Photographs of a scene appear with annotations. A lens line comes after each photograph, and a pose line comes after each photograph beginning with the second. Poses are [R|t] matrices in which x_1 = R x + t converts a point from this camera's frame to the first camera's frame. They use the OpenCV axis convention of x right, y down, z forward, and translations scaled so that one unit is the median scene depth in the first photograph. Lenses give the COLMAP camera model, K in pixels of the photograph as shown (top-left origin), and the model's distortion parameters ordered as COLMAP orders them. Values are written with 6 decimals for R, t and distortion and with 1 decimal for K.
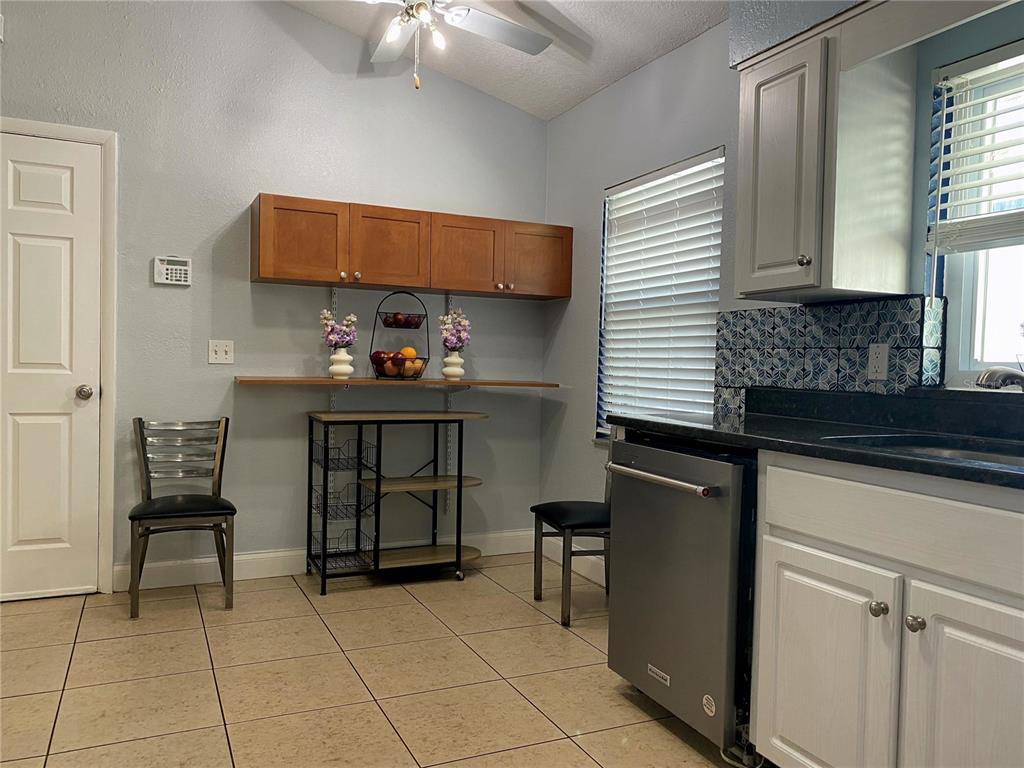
lens RADIAL K [[780.7, 0, 516.7], [0, 780.7, 381.4], [0, 0, 1]] dist [0.061921, -0.066863]
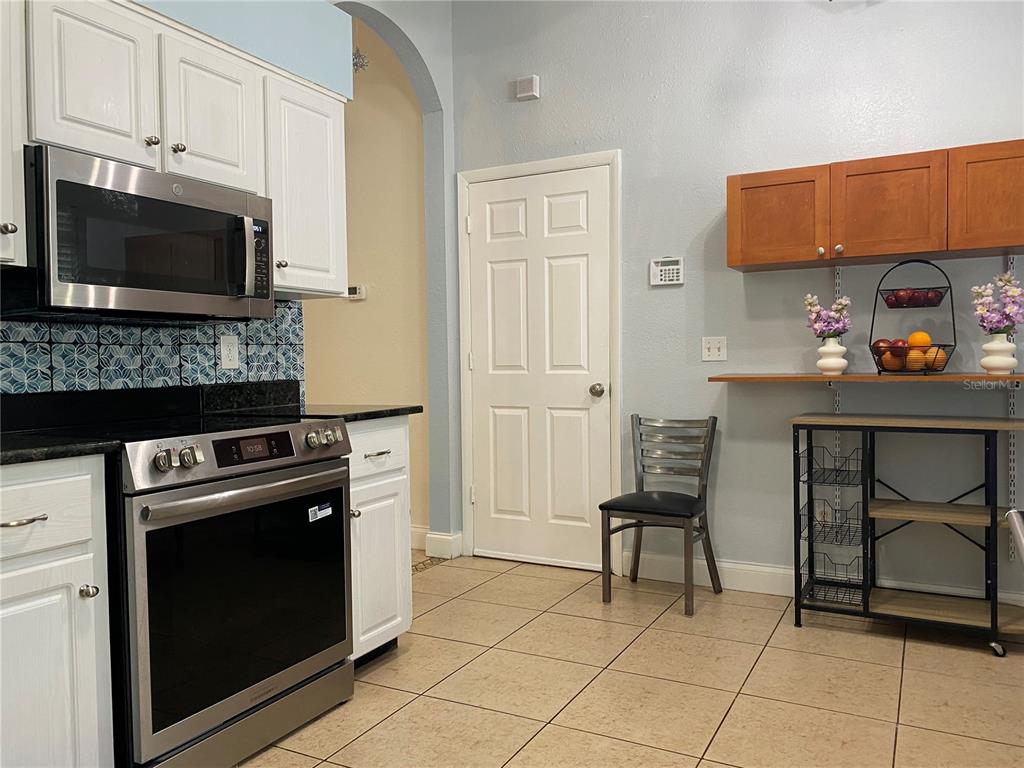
lens RADIAL K [[786.7, 0, 515.4], [0, 786.7, 377.4], [0, 0, 1]] dist [0.066490, -0.053651]
pose [[0.605204, -0.012153, -0.795978, 0.250756], [0.009916, 0.999921, -0.007727, 0.002924], [0.796009, -0.003217, 0.605277, 0.219334]]
